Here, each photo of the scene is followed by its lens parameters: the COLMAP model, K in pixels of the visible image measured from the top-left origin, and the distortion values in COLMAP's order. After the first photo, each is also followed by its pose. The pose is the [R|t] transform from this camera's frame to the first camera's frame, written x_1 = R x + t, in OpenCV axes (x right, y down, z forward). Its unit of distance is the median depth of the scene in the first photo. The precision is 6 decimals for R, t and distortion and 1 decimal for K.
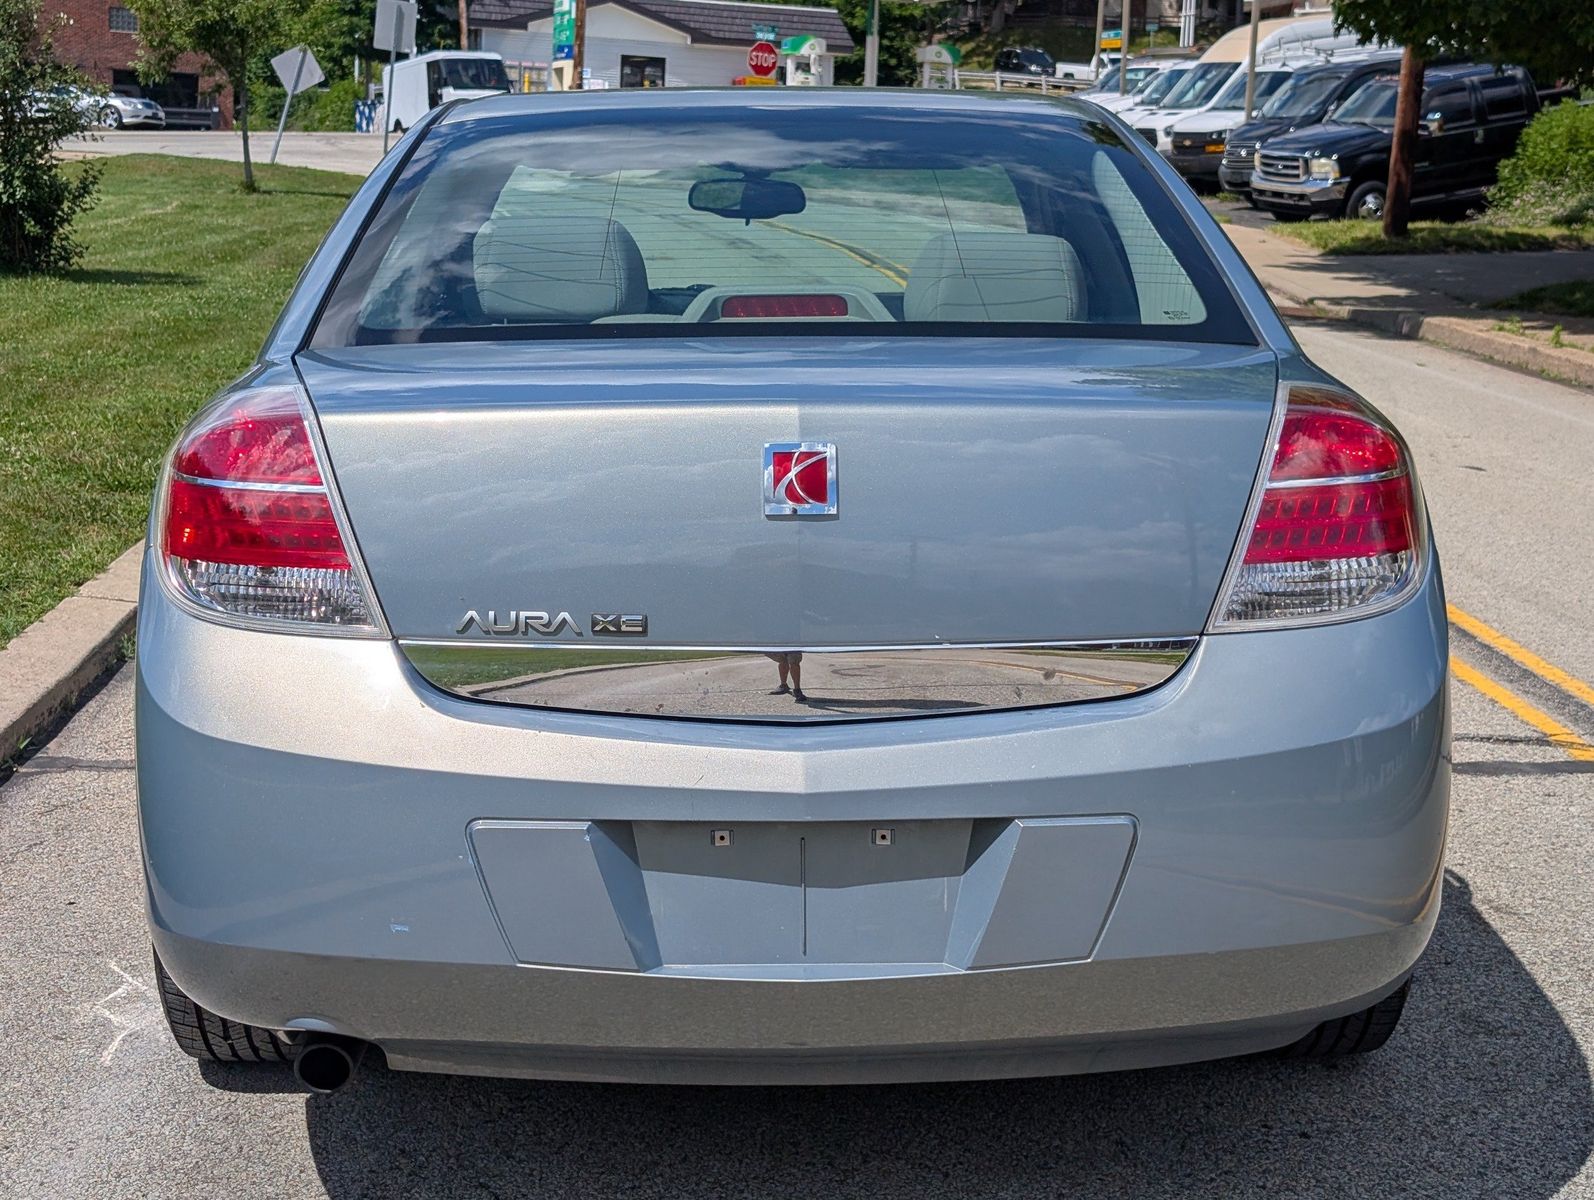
lens RADIAL K [[2513.0, 0, 796.3], [0, 2513.0, 556.1], [0, 0, 1]] dist [0.060197, 0.008450]
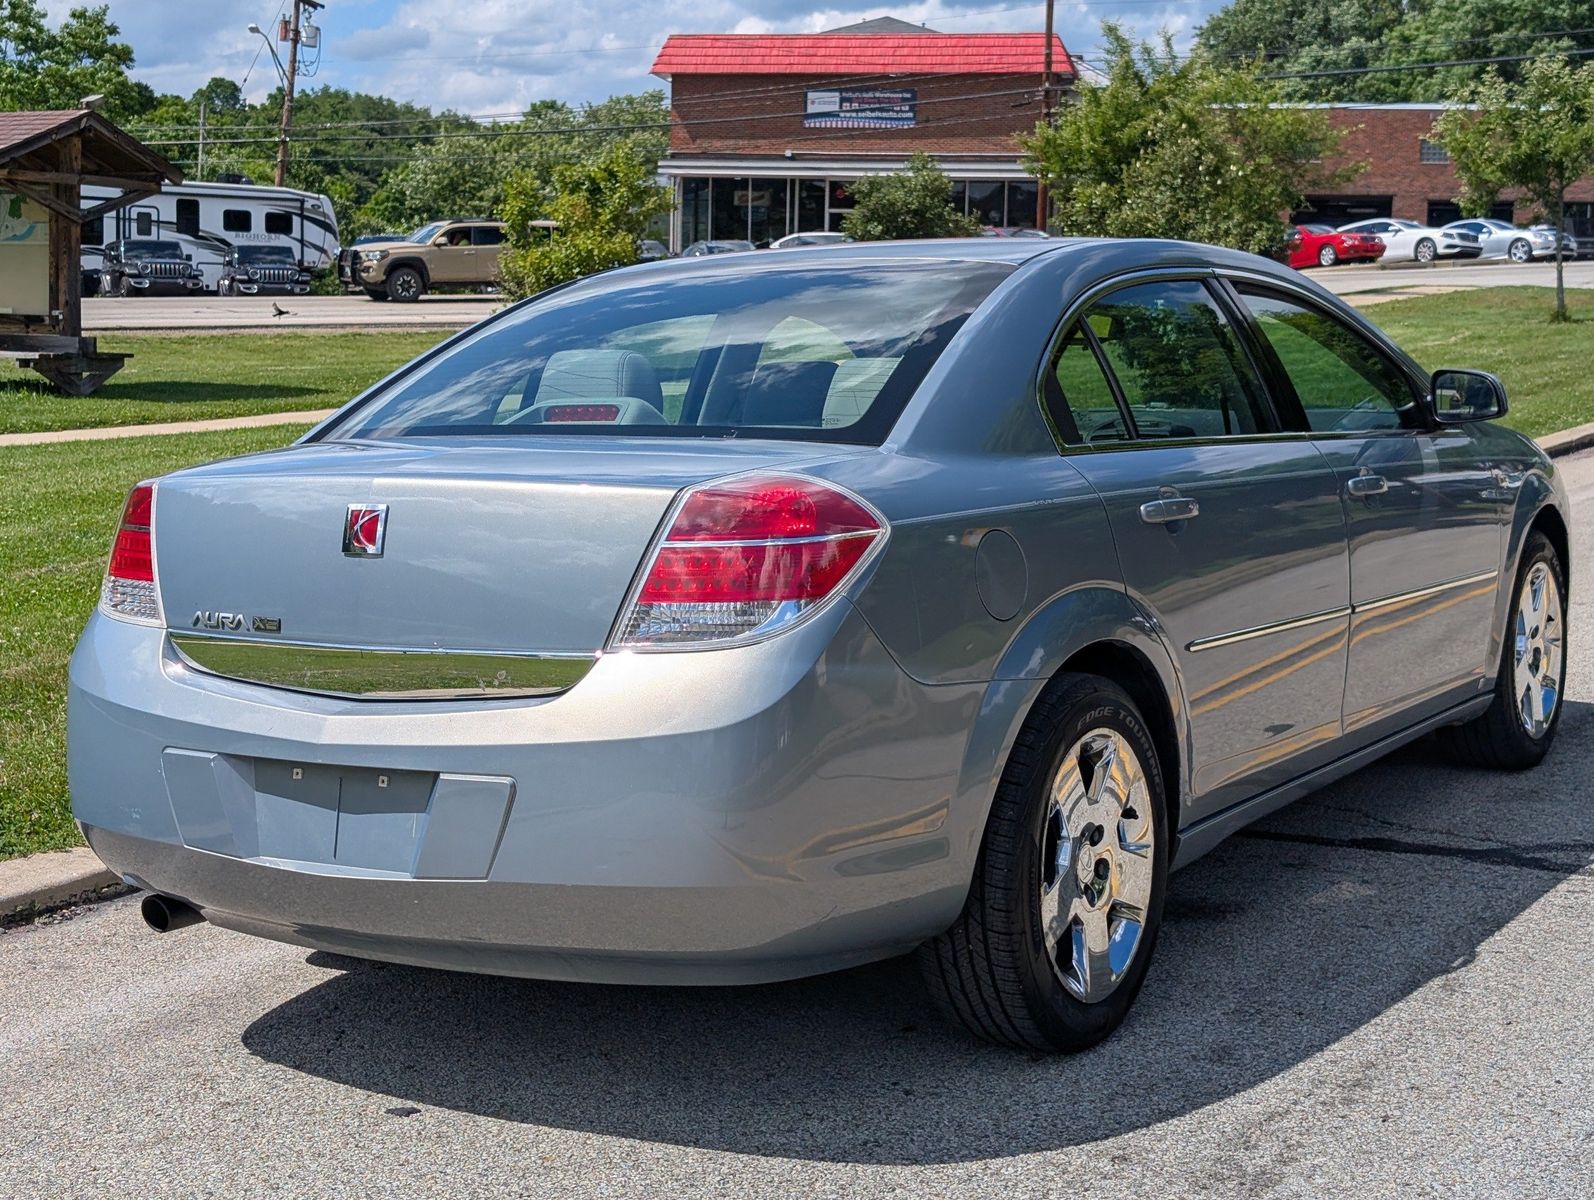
lens RADIAL K [[2503.6, 0, 797.0], [0, 2503.6, 600.0], [0, 0, 1]] dist [0.212061, -0.937488]
pose [[0.840768, 0.040112, -0.539908, 0.094652], [-0.058701, 0.998126, -0.017258, 0.001949], [0.538204, 0.046203, 0.841547, -0.007155]]
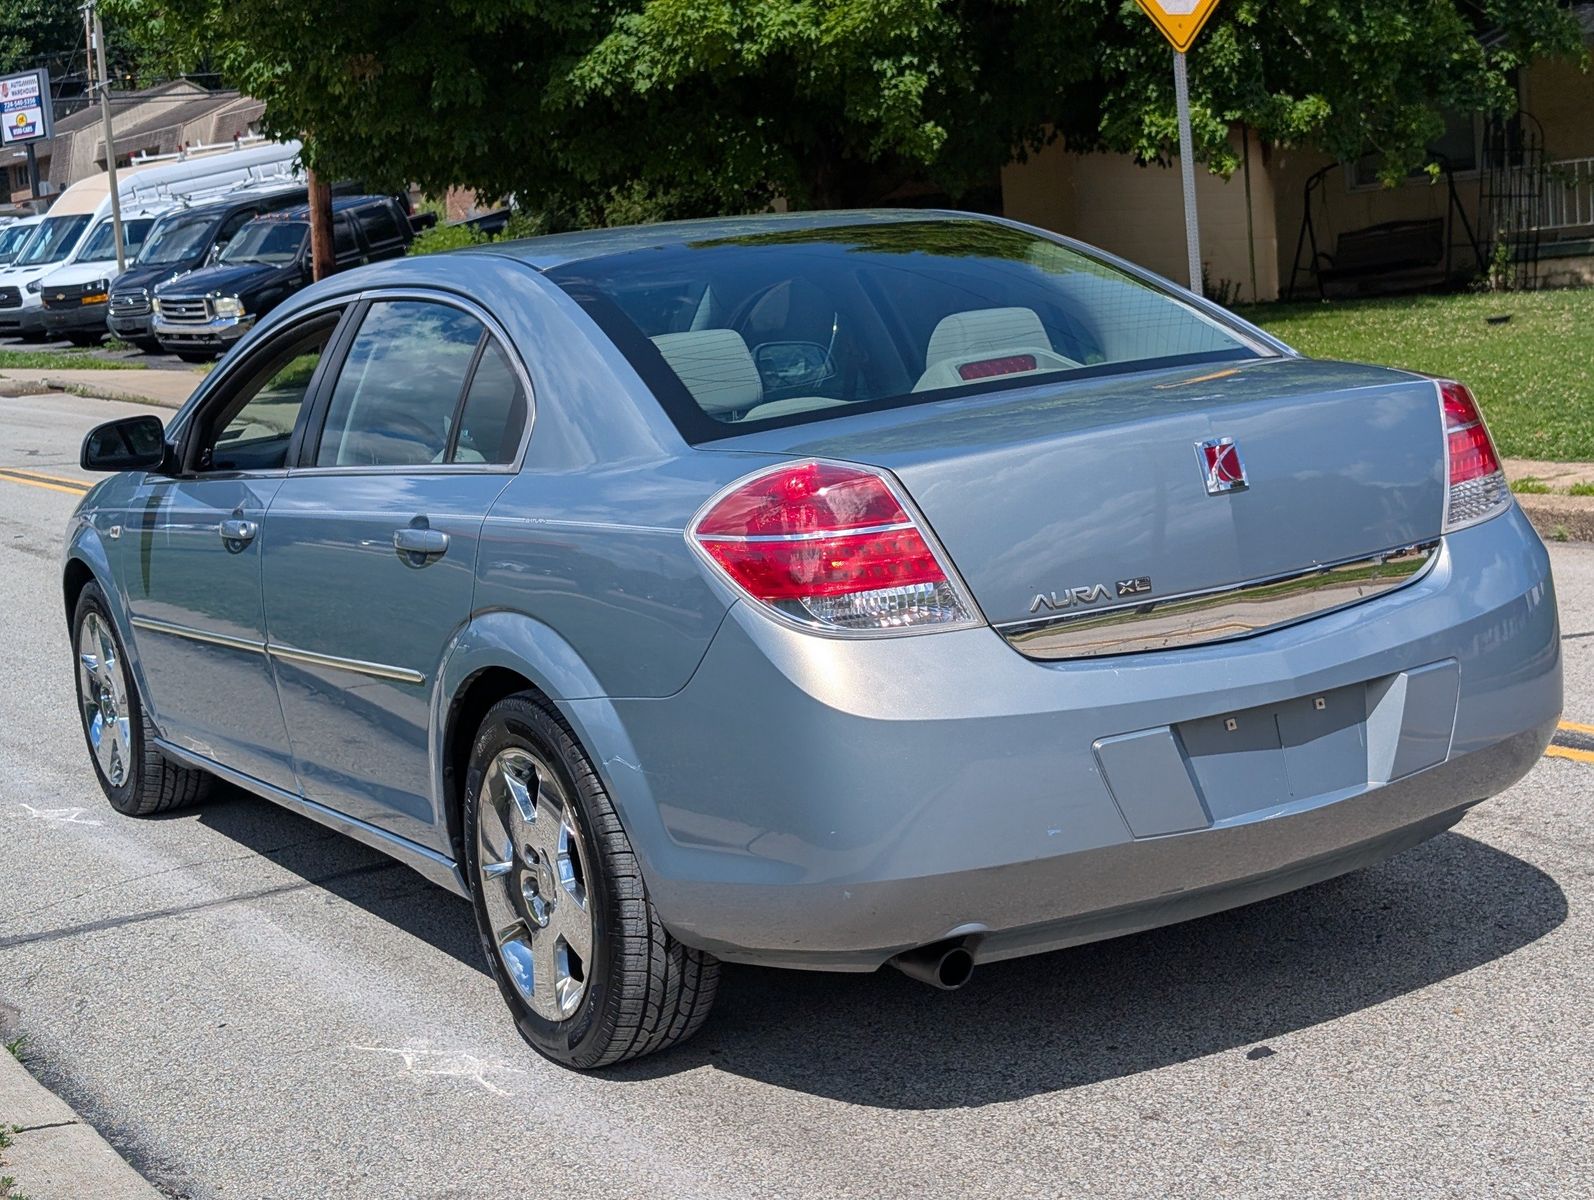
lens RADIAL K [[2503.6, 0, 797.0], [0, 2503.6, 600.0], [0, 0, 1]] dist [0.212061, -0.937488]
pose [[0.873388, -0.154229, 0.461960, -0.083351], [0.171675, 0.985144, 0.004327, -0.000334], [-0.455765, 0.075528, 0.886890, -0.013011]]
